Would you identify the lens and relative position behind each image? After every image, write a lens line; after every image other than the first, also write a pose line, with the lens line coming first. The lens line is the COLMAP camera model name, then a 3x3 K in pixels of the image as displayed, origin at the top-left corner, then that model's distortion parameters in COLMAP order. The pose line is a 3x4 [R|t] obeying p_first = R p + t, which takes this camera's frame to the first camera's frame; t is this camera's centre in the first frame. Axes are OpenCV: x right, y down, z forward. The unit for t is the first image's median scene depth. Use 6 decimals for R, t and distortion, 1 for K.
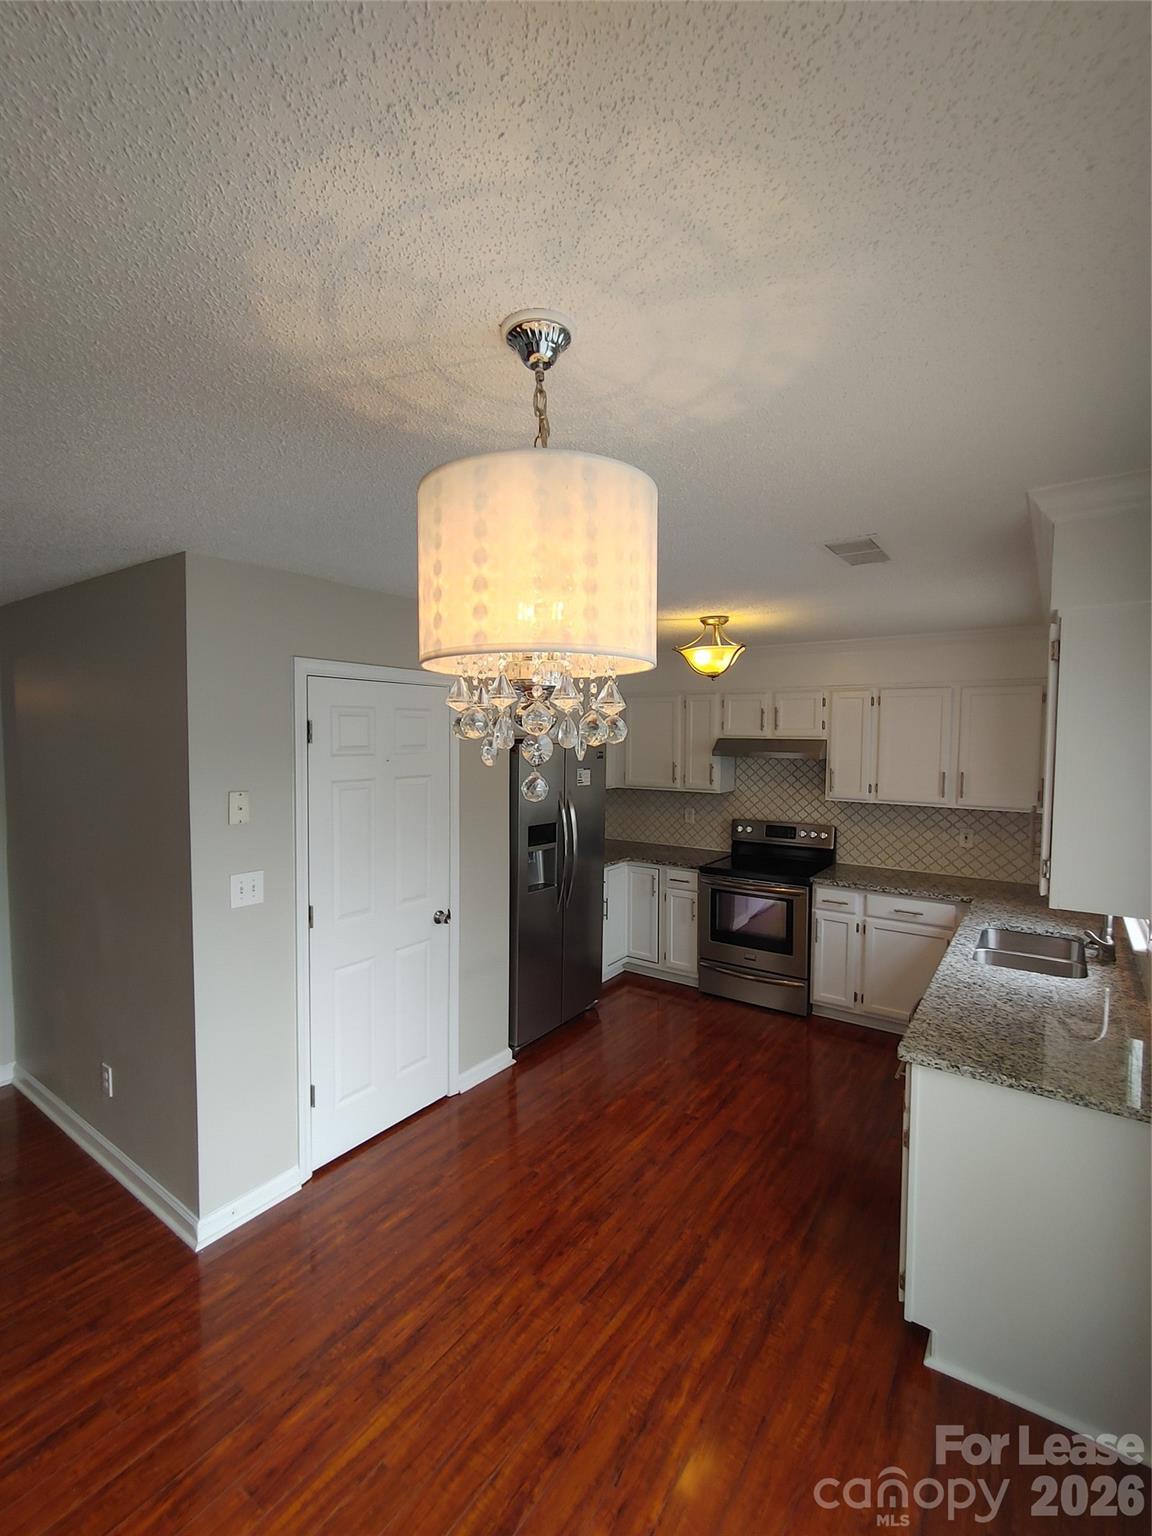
lens RADIAL K [[683.3, 0, 599.9], [0, 683.3, 757.8], [0, 0, 1]] dist [-0.000828, -0.000170]
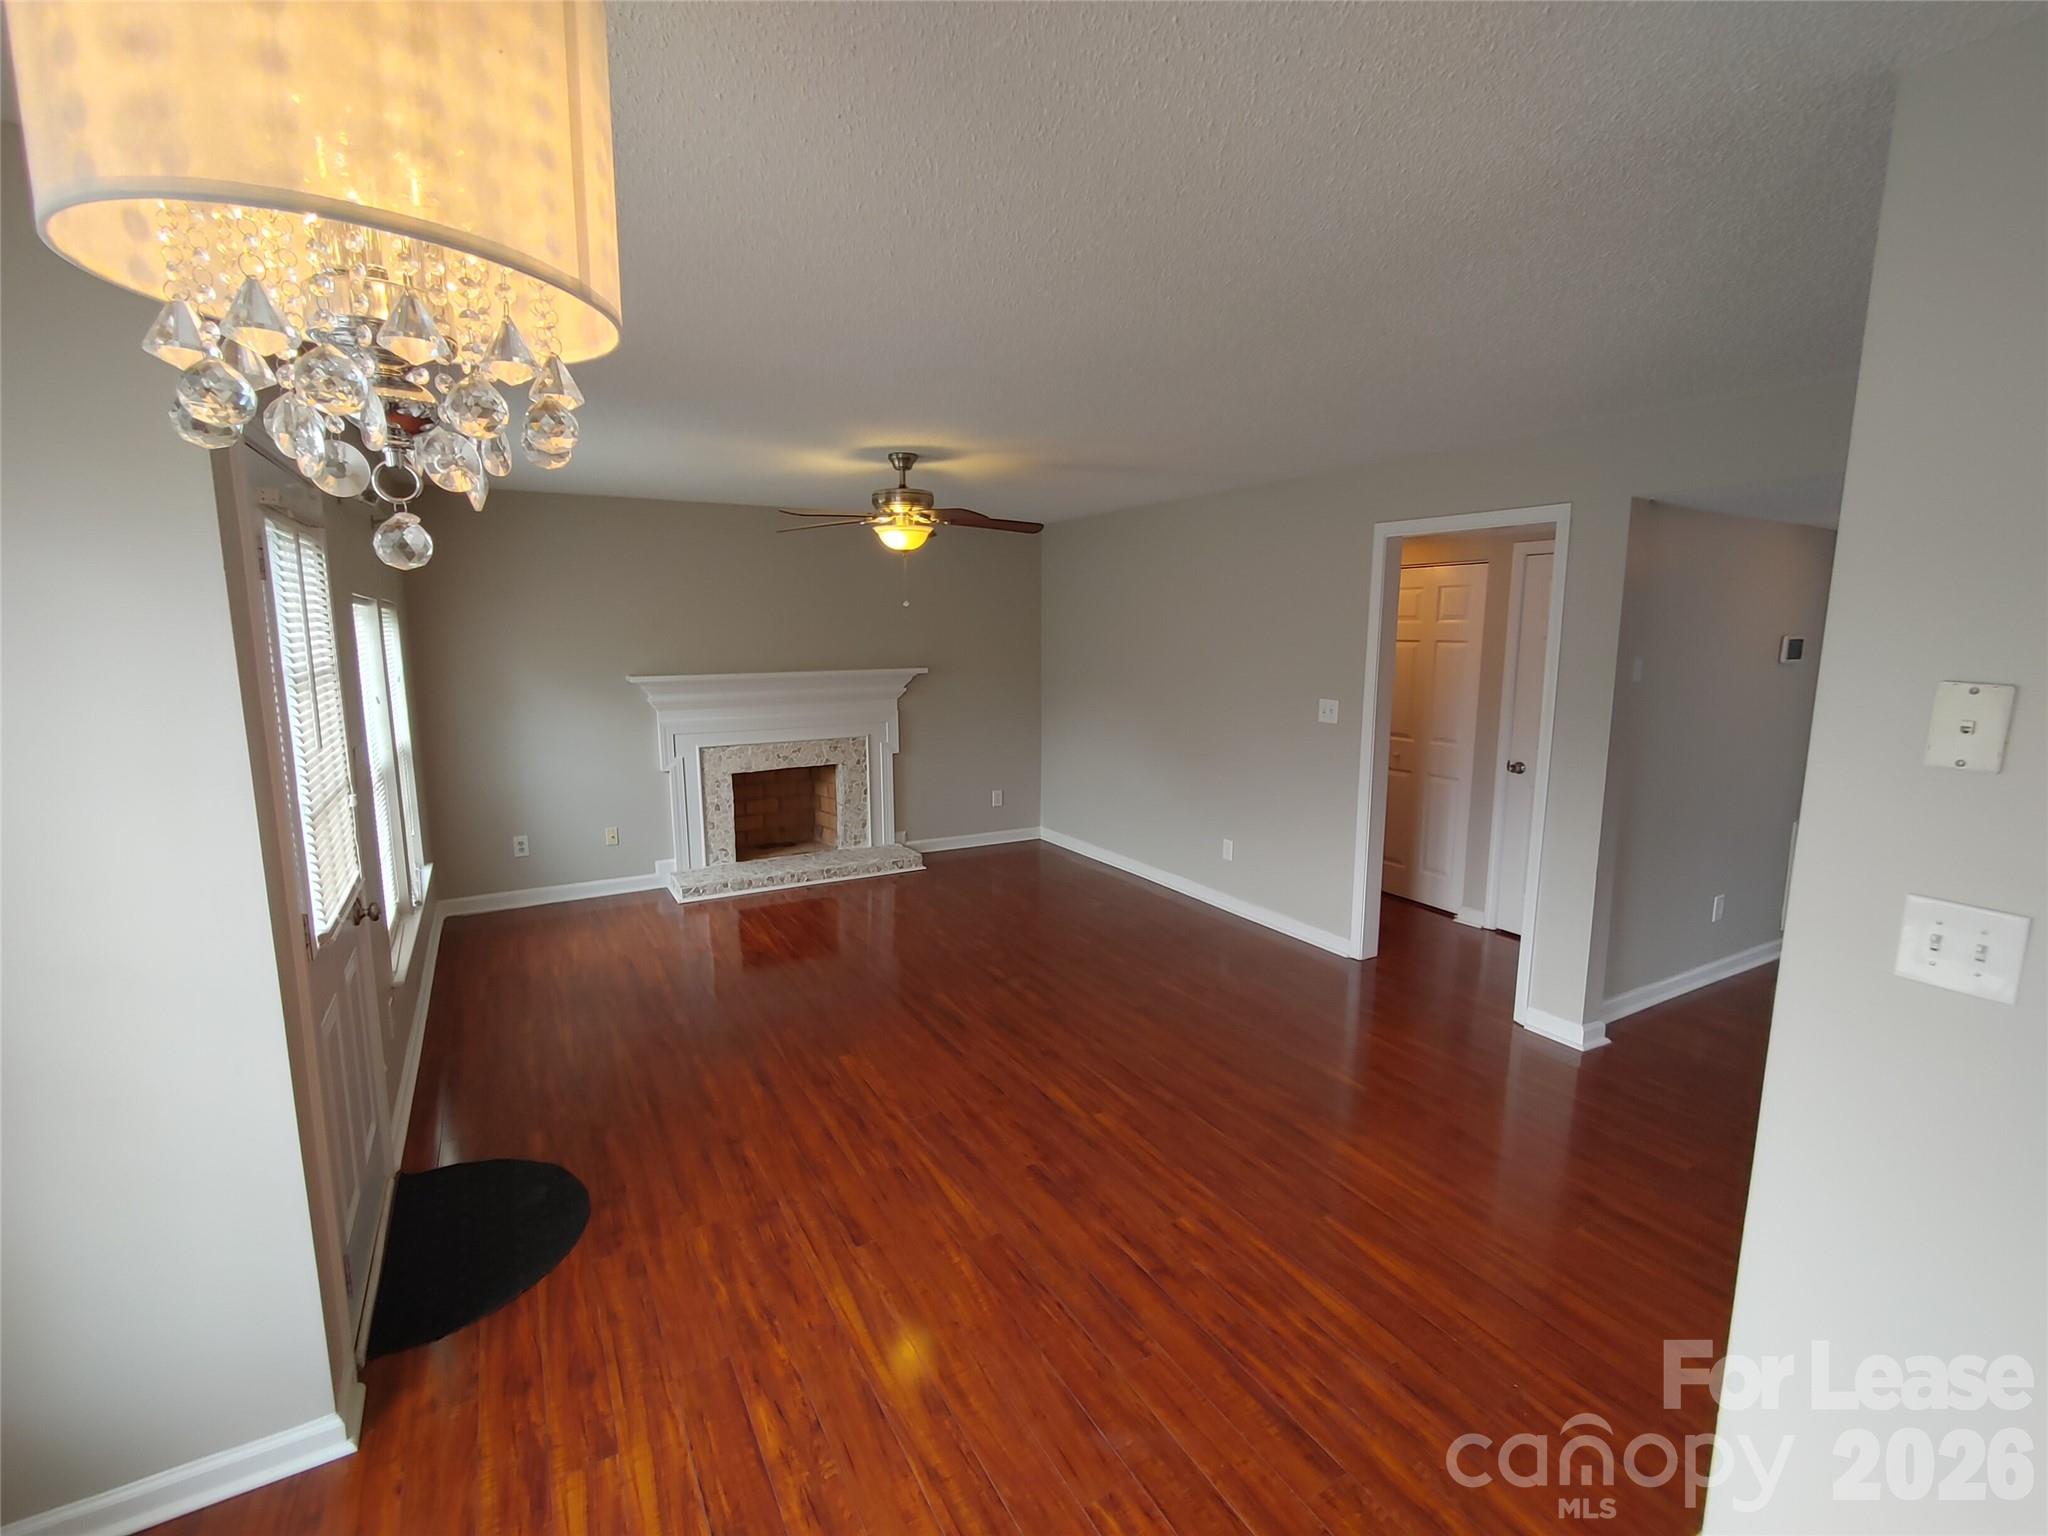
lens RADIAL K [[911.1, 0, 1006.7], [0, 911.1, 764.0], [0, 0, 1]] dist [-0.000828, -0.000170]
pose [[-0.445340, 0.130202, -0.885844, 0.088204], [-0.041926, 0.985252, 0.165891, 0.019677], [0.894380, 0.111018, -0.433313, 0.451022]]
